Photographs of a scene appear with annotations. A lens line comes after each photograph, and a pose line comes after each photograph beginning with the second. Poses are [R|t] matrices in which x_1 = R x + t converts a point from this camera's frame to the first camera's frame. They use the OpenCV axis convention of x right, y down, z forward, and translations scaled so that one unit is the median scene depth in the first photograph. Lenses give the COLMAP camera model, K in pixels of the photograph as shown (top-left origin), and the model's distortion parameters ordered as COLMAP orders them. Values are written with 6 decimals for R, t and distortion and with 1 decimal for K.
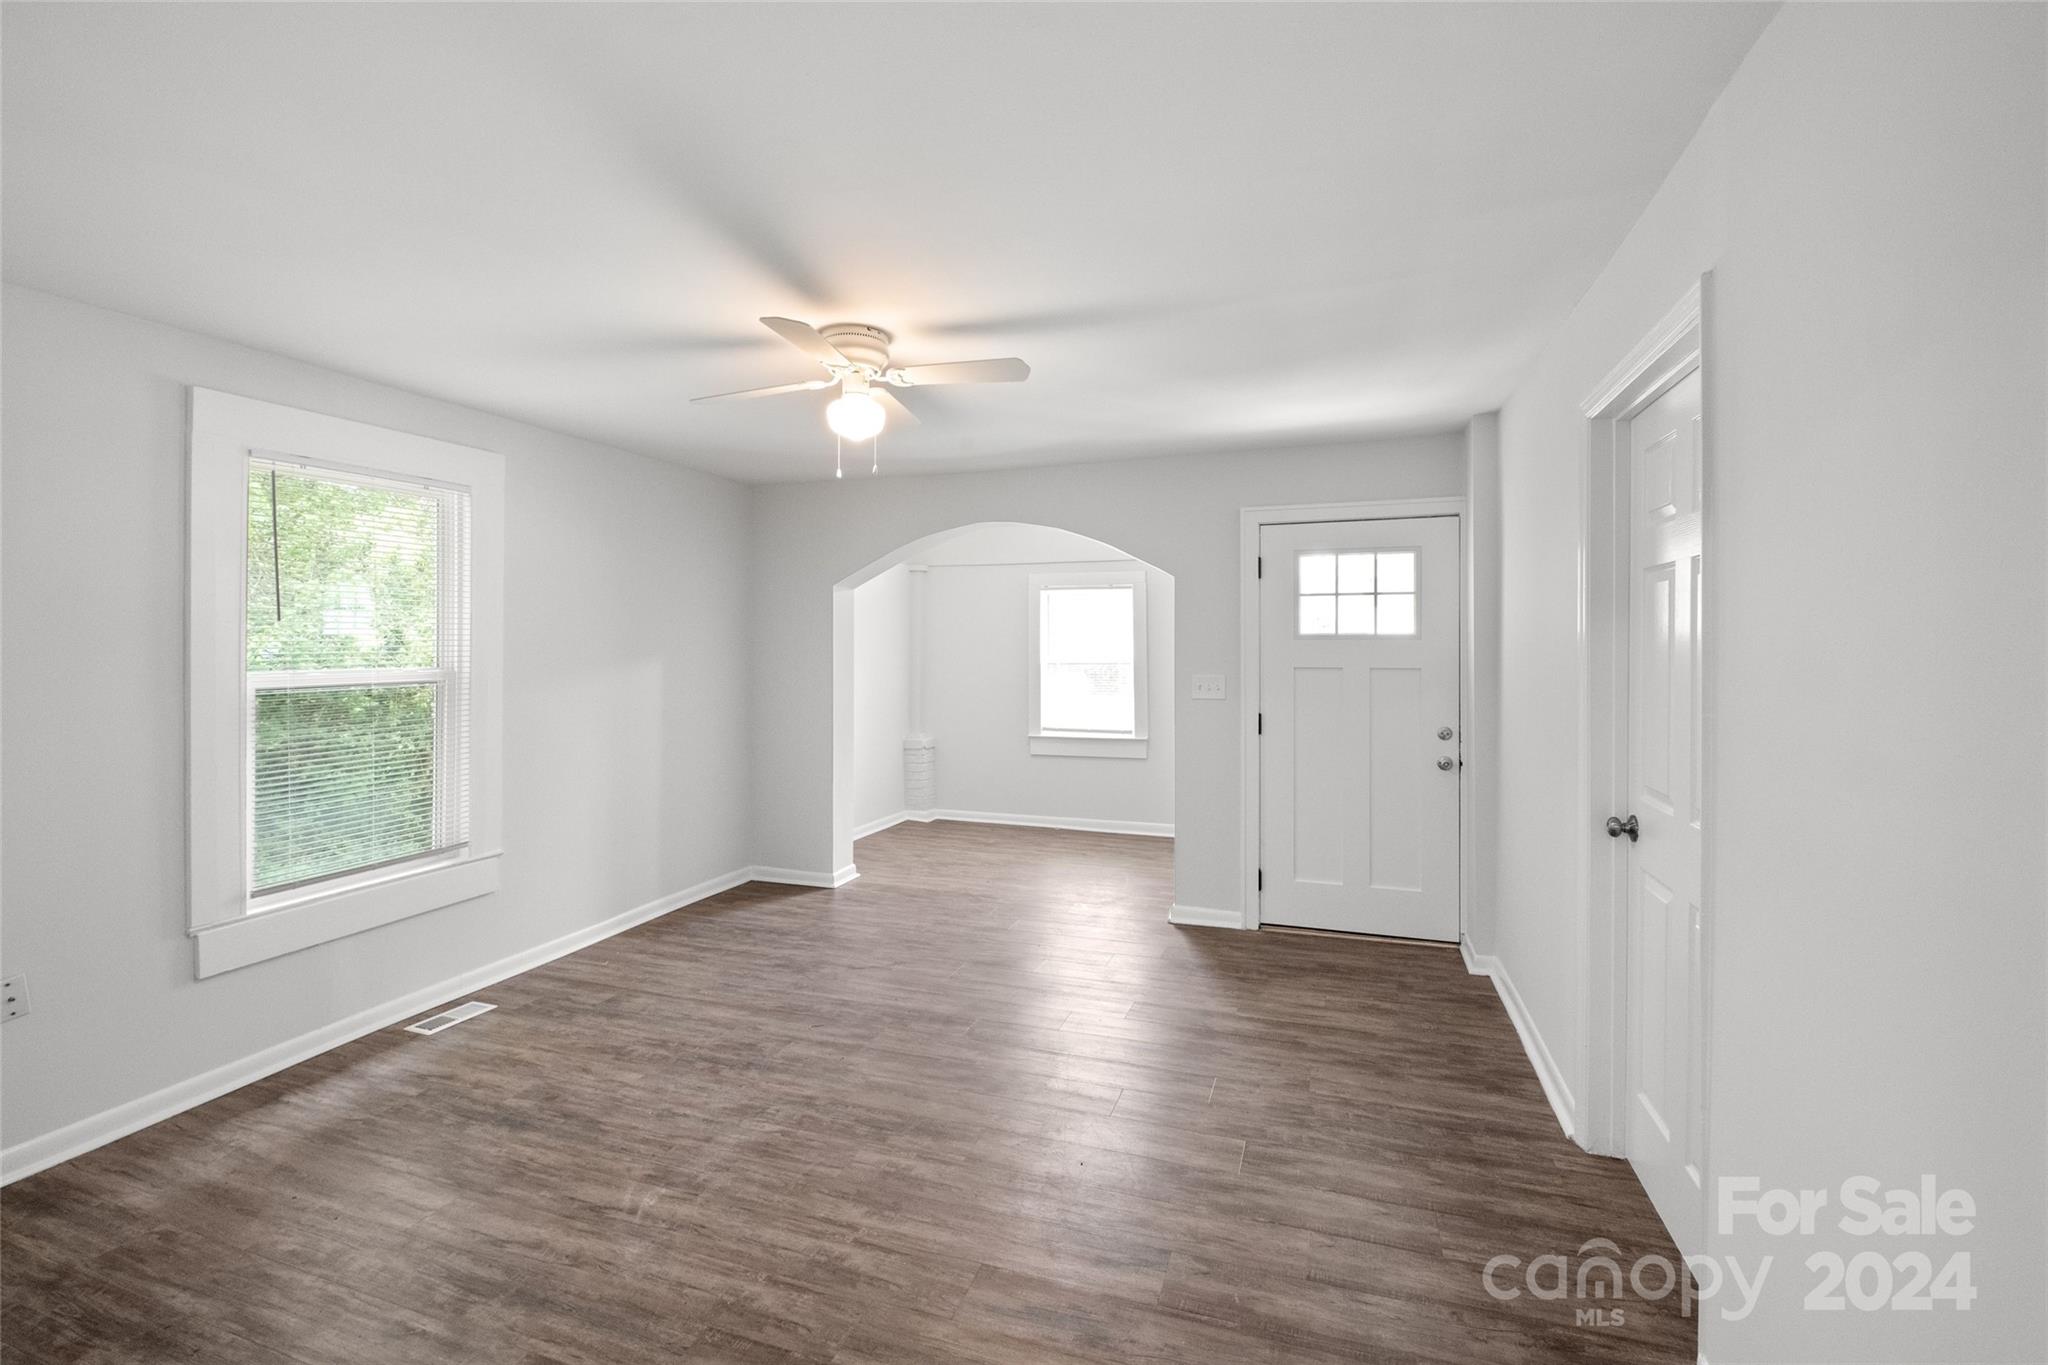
lens RADIAL K [[887.5, 0, 1026.8], [0, 887.5, 661.0], [0, 0, 1]] dist [0.002260, -0.000771]
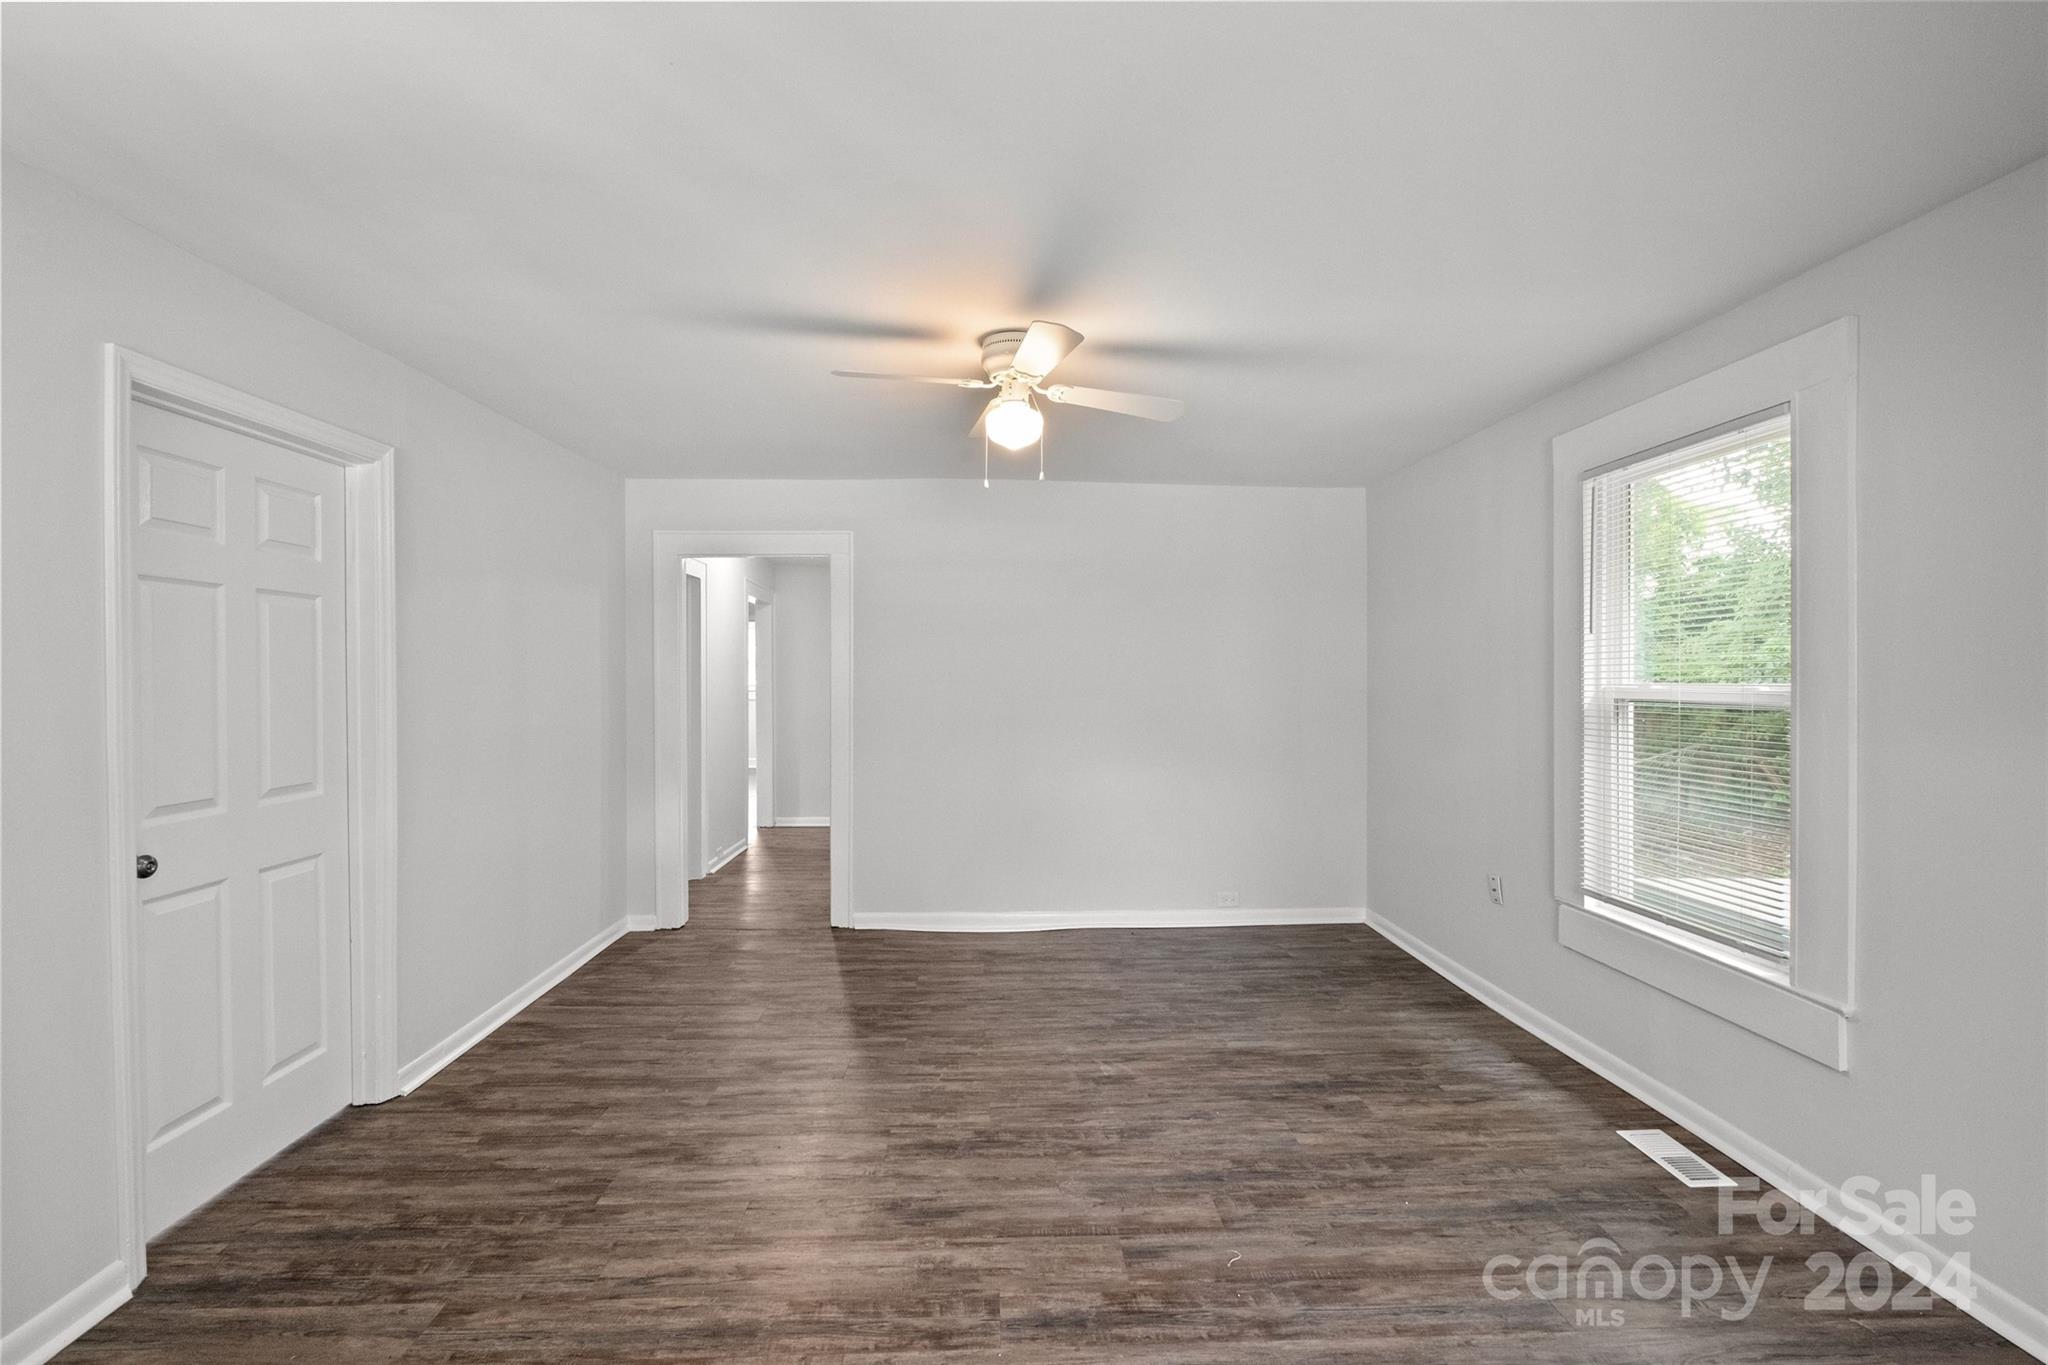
lens RADIAL K [[887.5, 0, 1015.5], [0, 887.5, 674.6], [0, 0, 1]] dist [0.002260, -0.000771]
pose [[-0.932252, 0.005333, -0.361770, 0.175092], [-0.001913, 0.999805, 0.019667, -0.018062], [0.361805, 0.019026, -0.932060, 2.024295]]
